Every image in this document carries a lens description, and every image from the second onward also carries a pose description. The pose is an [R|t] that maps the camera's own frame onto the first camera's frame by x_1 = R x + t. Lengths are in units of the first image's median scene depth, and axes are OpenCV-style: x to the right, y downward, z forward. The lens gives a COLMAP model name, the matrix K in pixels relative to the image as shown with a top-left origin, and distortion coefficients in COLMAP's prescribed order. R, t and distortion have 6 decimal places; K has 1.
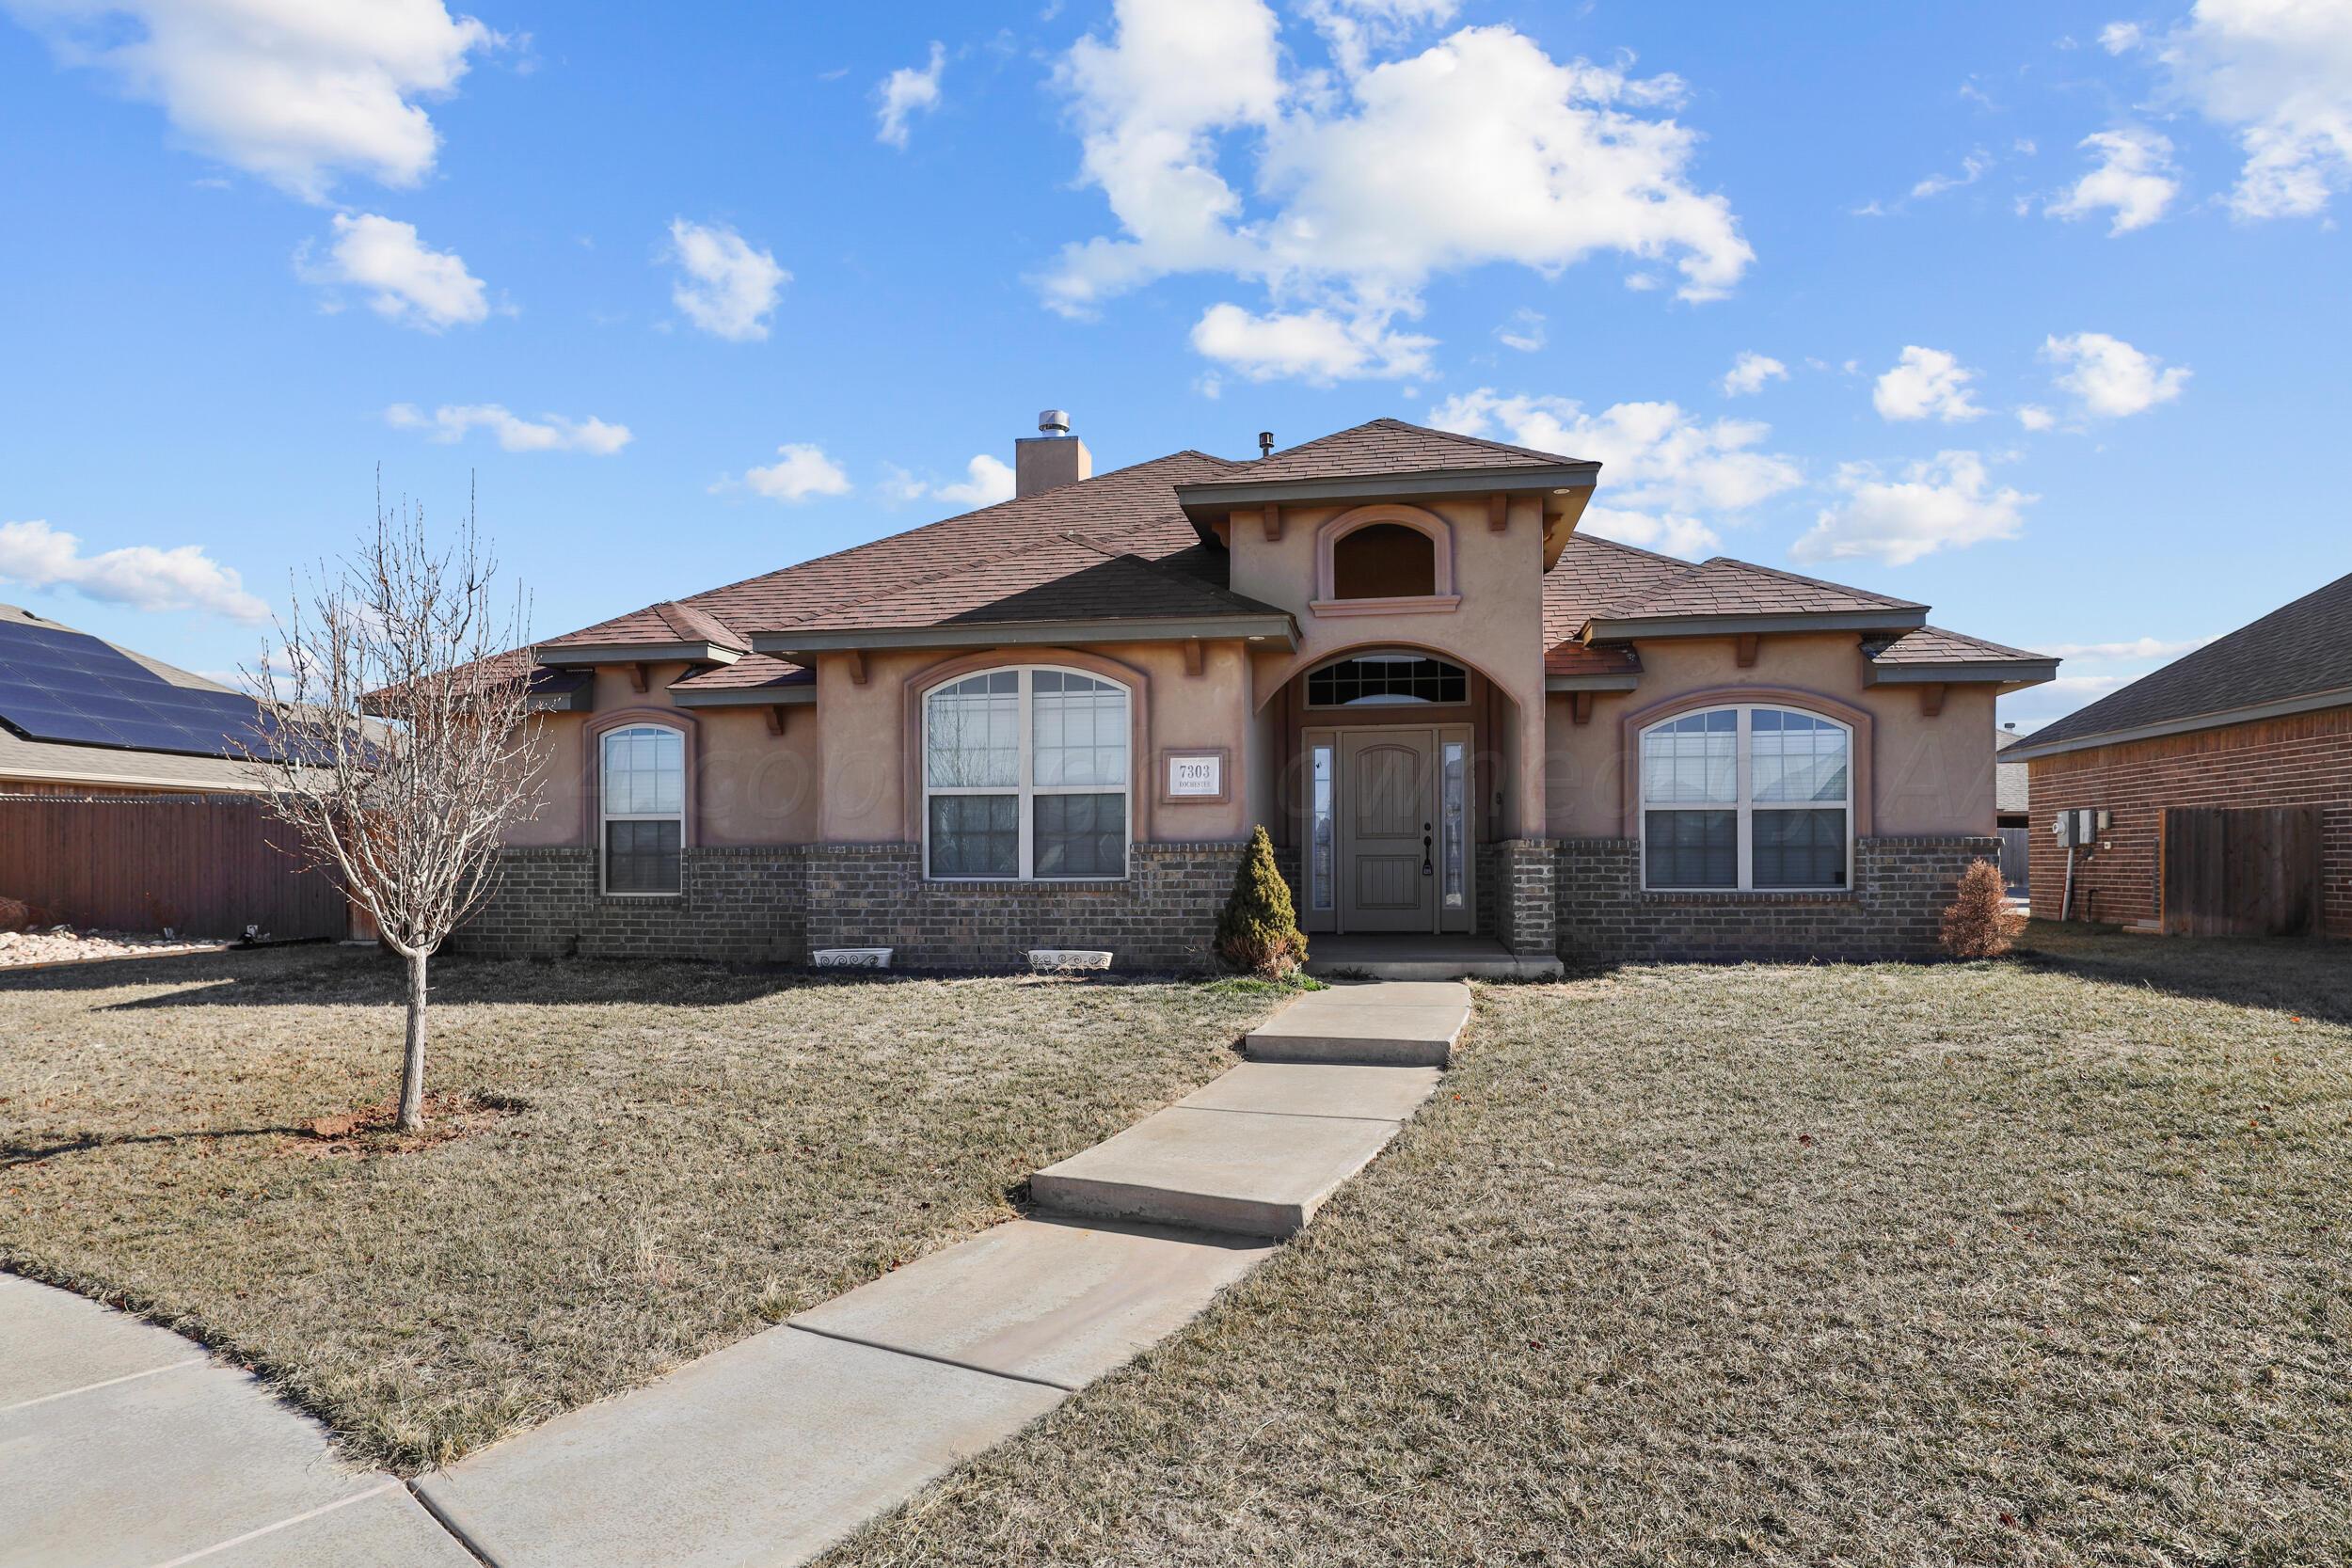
lens RADIAL K [[1407.7, 0, 1185.1], [0, 1407.7, 858.0], [0, 0, 1]] dist [-0.007025, 0.000471]
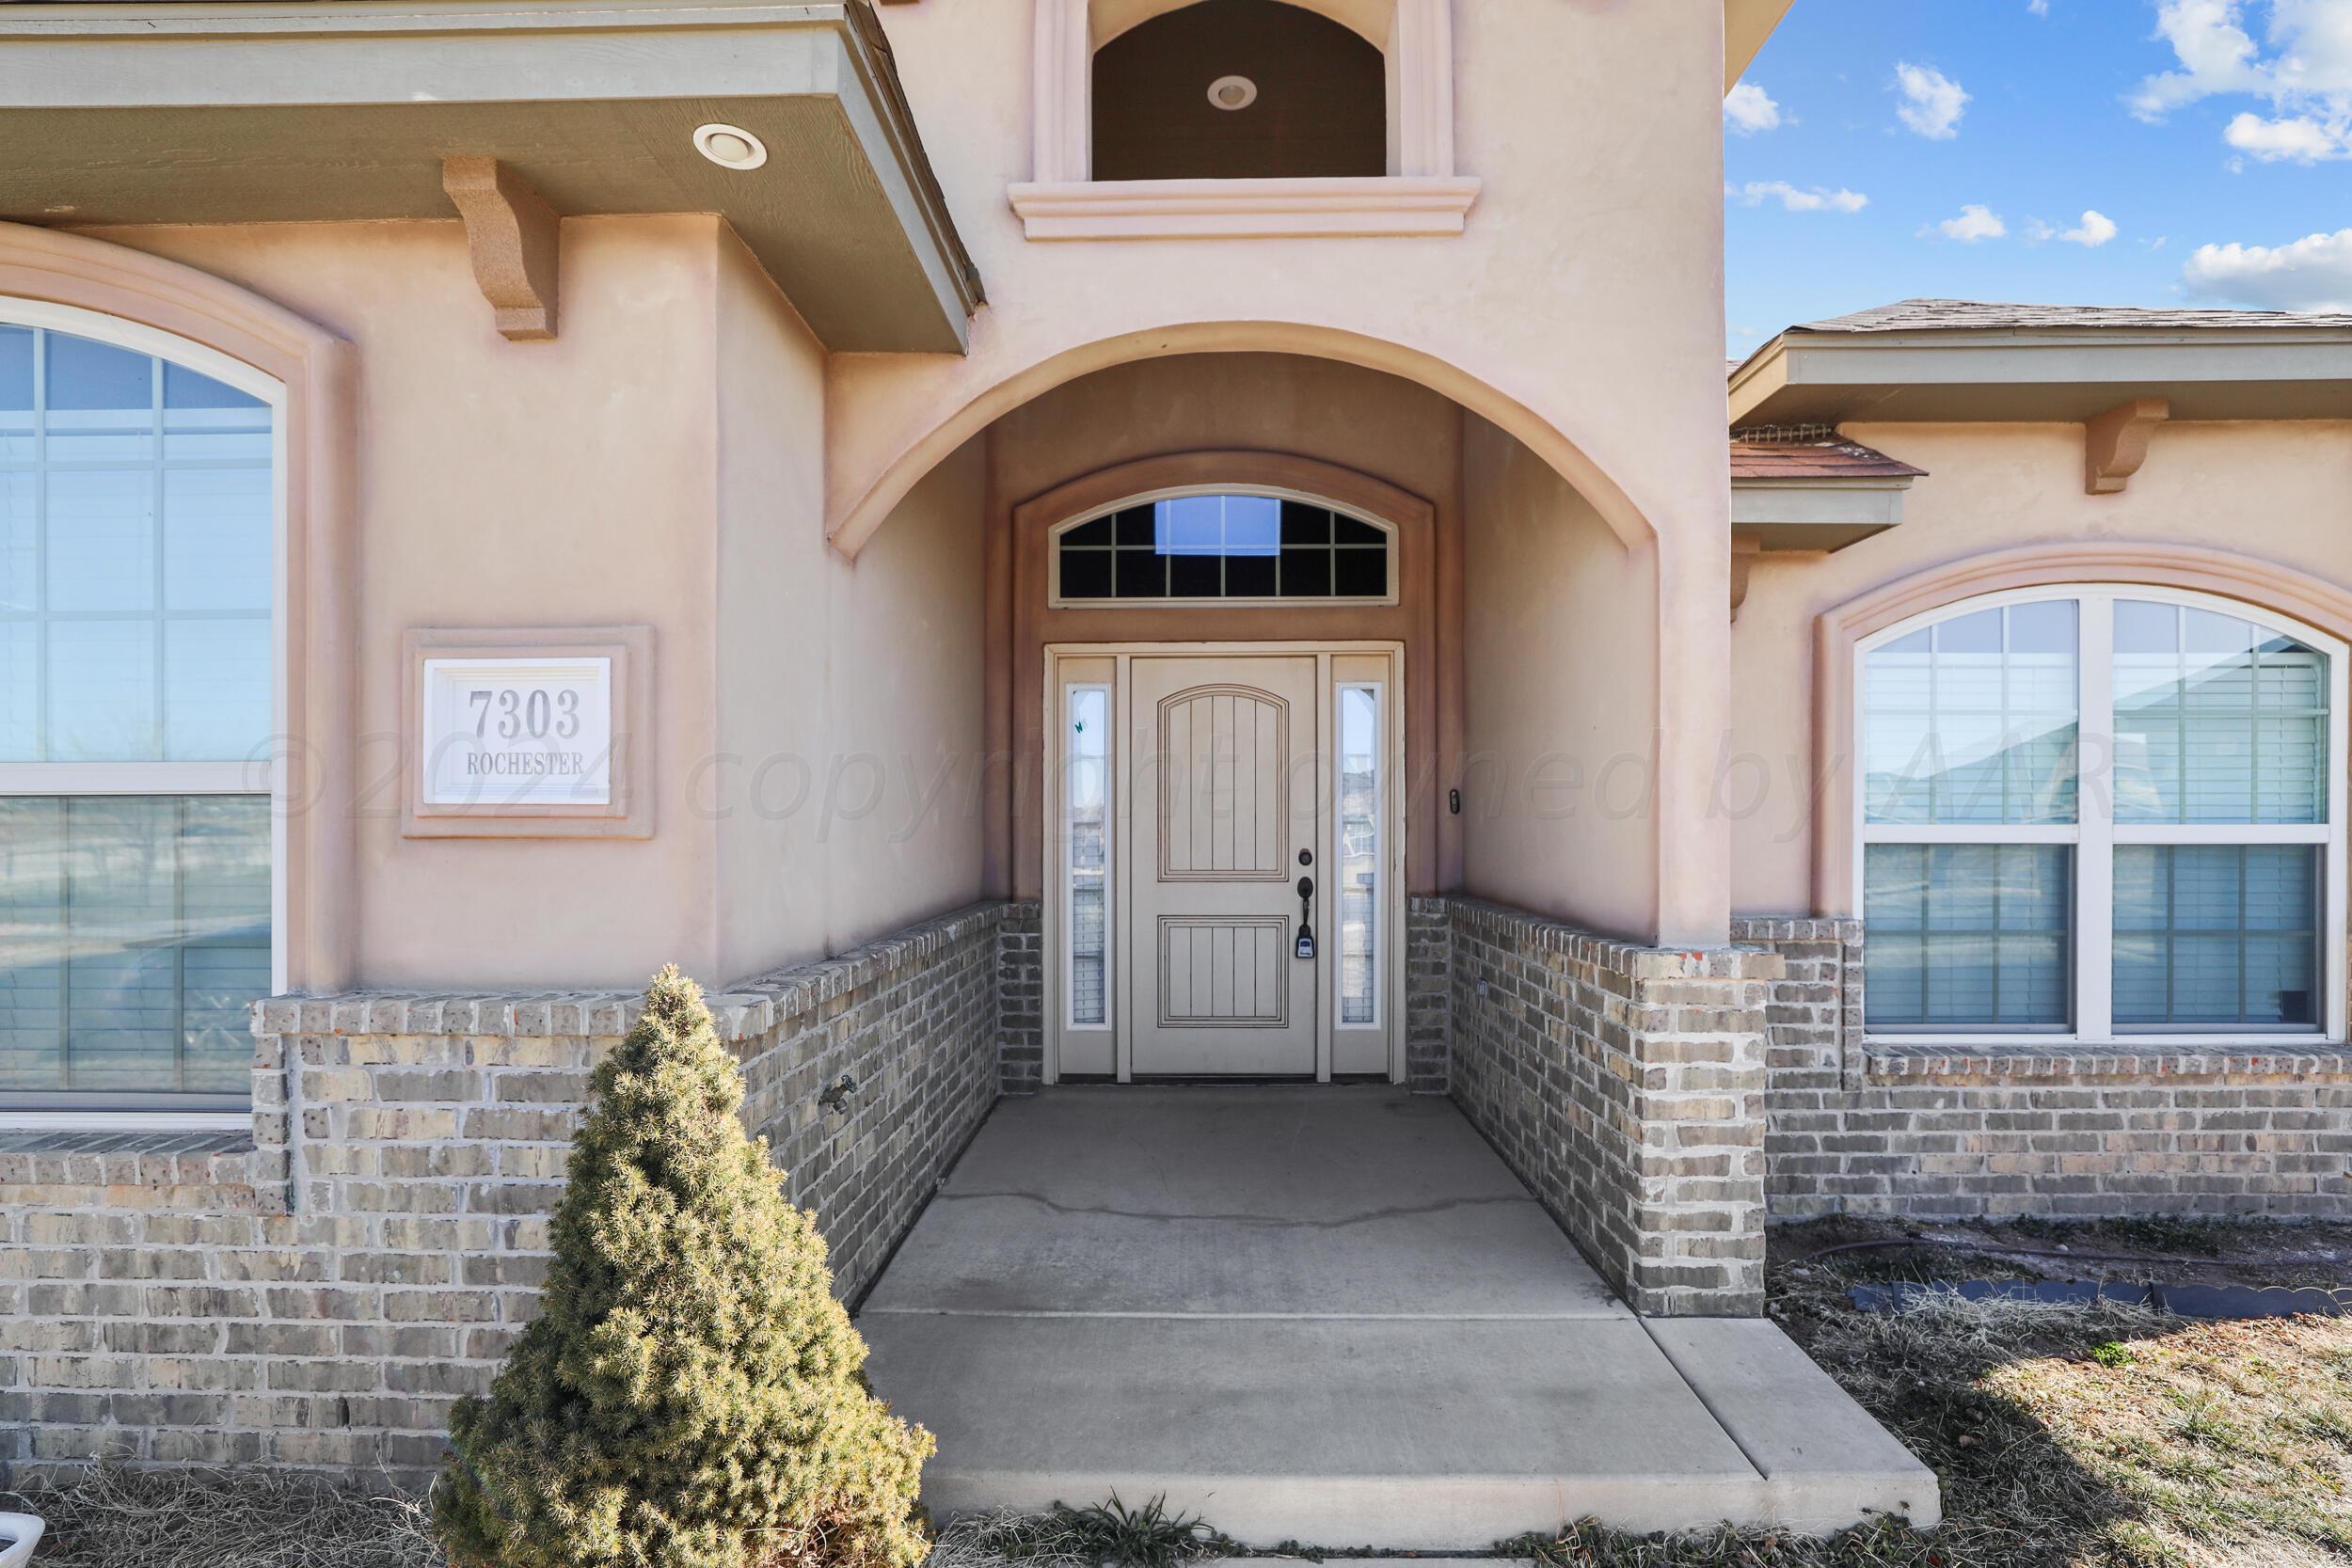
lens RADIAL K [[1029.2, 0, 1187.6], [0, 1029.2, 834.0], [0, 0, 1]] dist [-0.044844, 0.019250]
pose [[0.990277, 0.003006, 0.139074, 0.096870], [-0.005181, 0.999870, 0.015281, -0.041178], [-0.139010, -0.015852, 0.990164, 0.763579]]
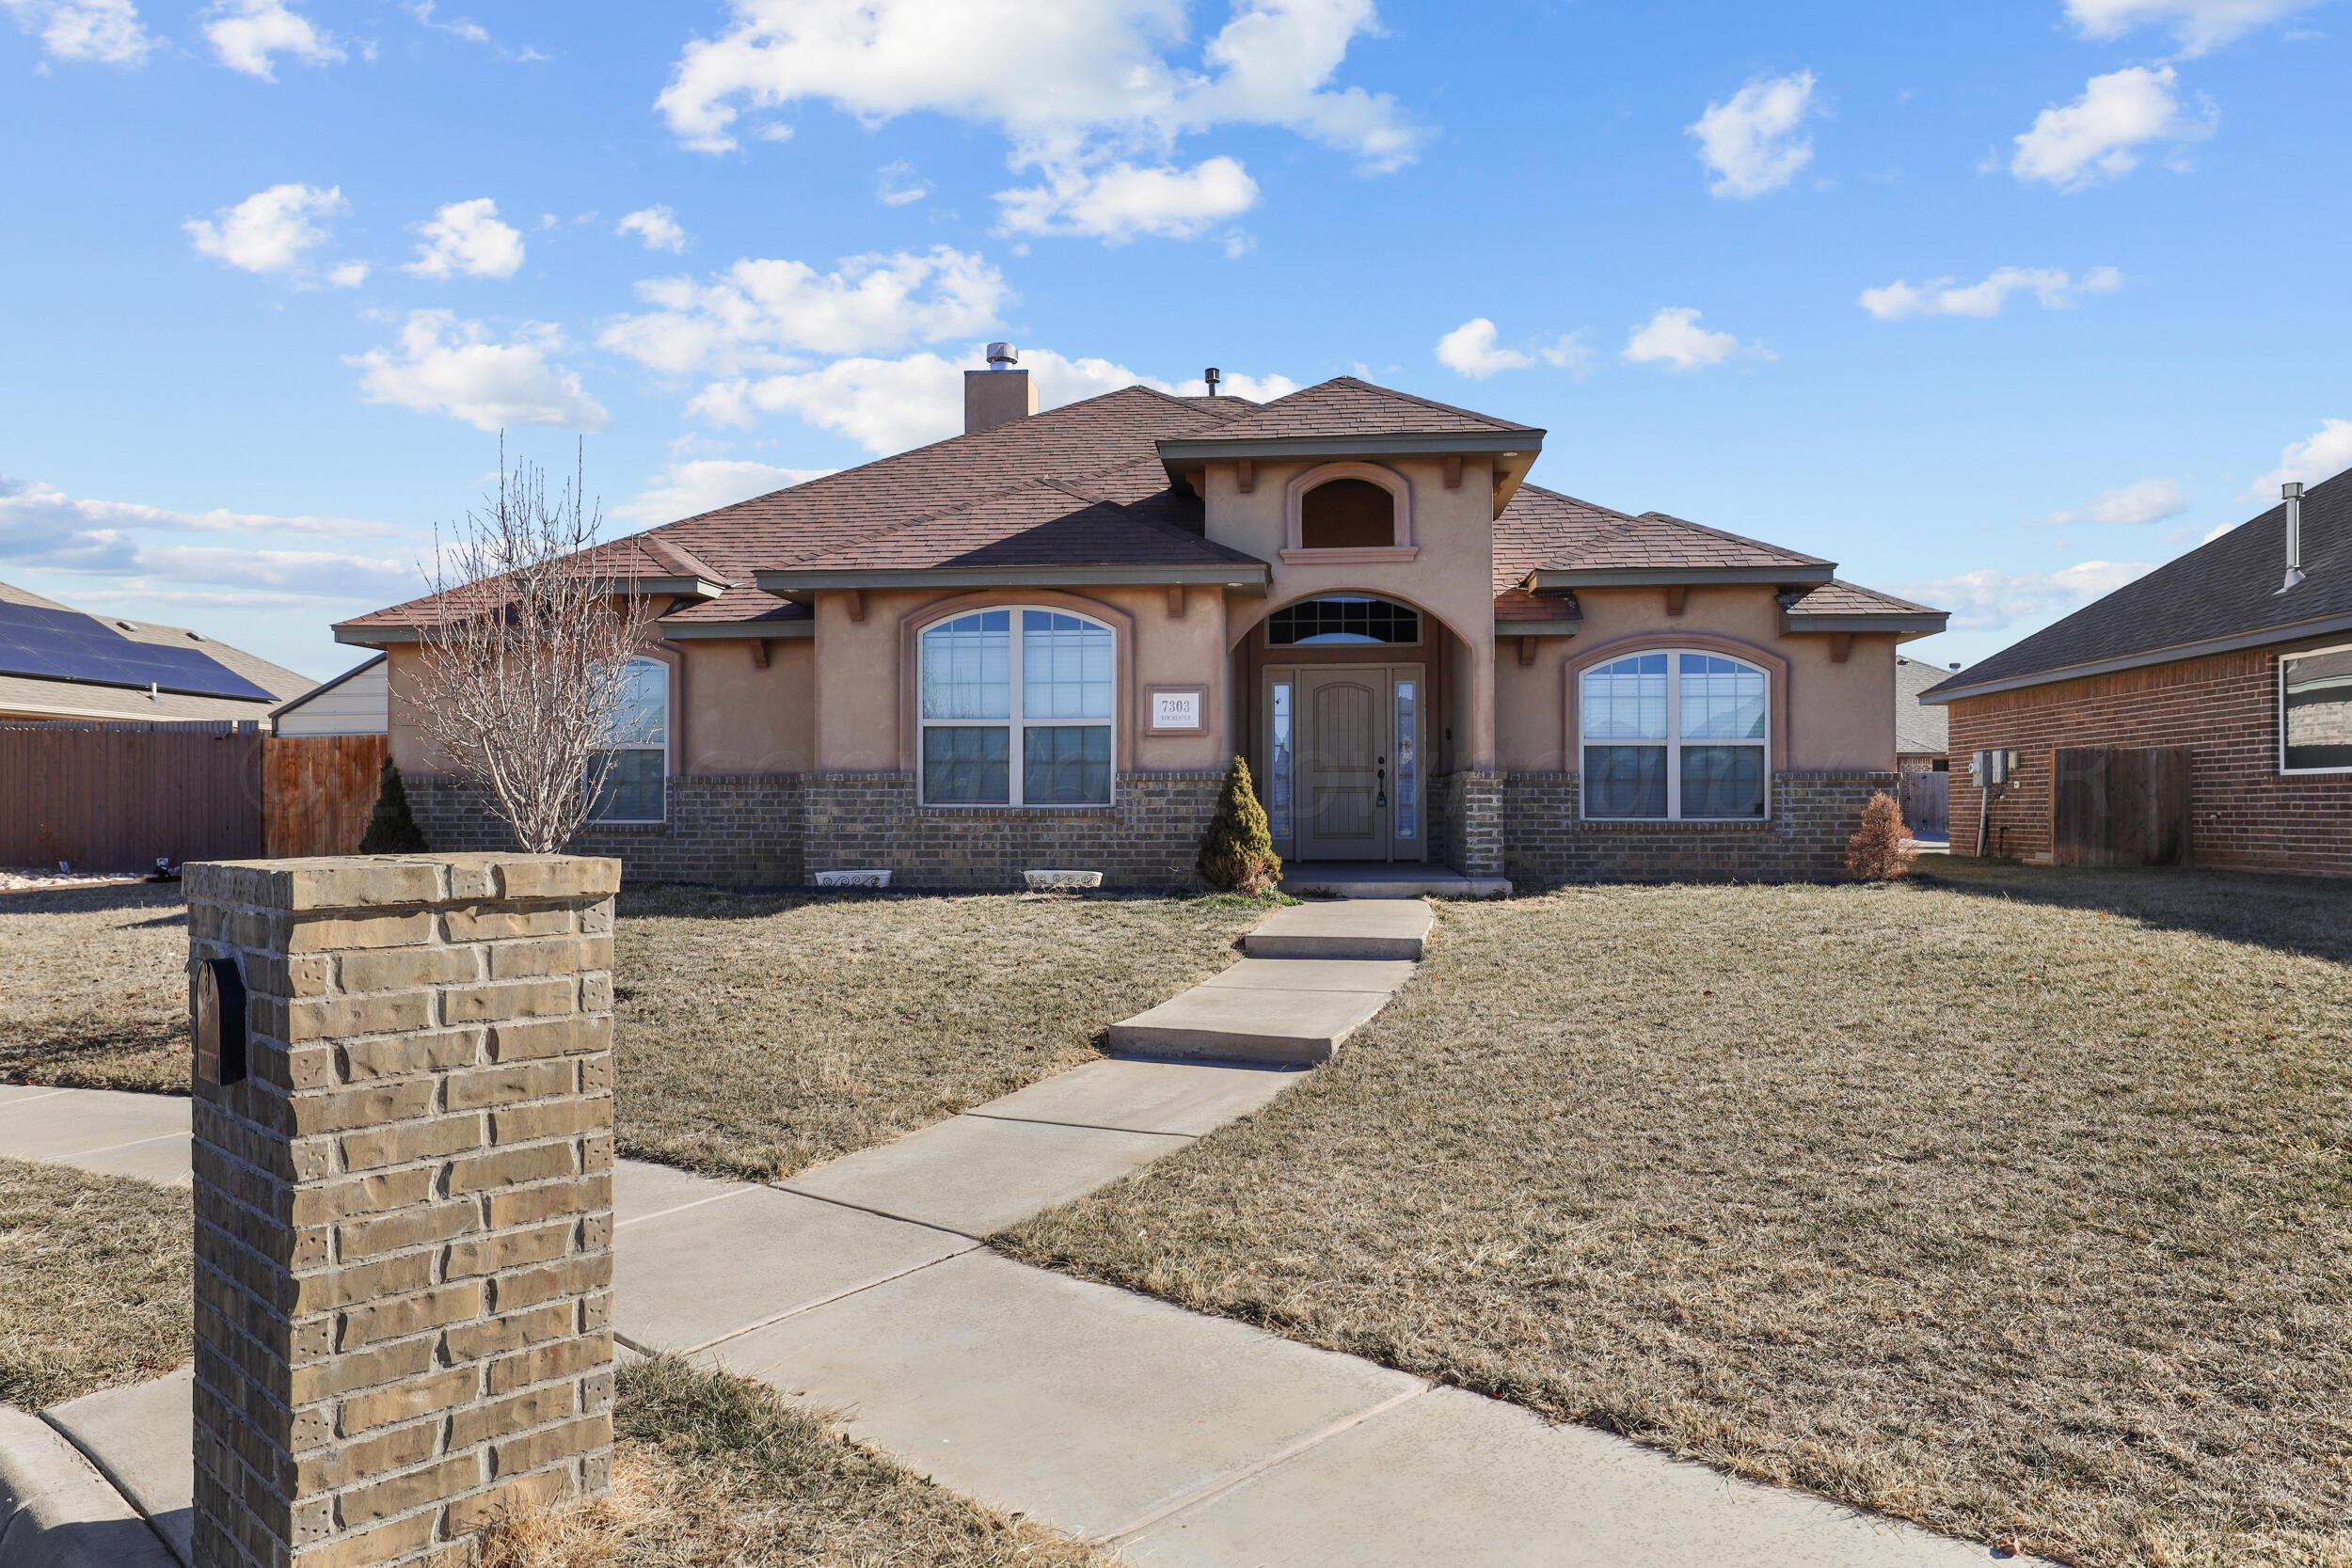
lens RADIAL K [[1609.8, 0, 1176.0], [0, 1609.8, 784.0], [0, 0, 1]] dist [0.009005, -0.072293]
pose [[0.997506, 0.005445, 0.070373, -0.076283], [-0.004550, 0.999907, -0.012869, 0.013415], [-0.070437, 0.012516, 0.997438, -0.222079]]
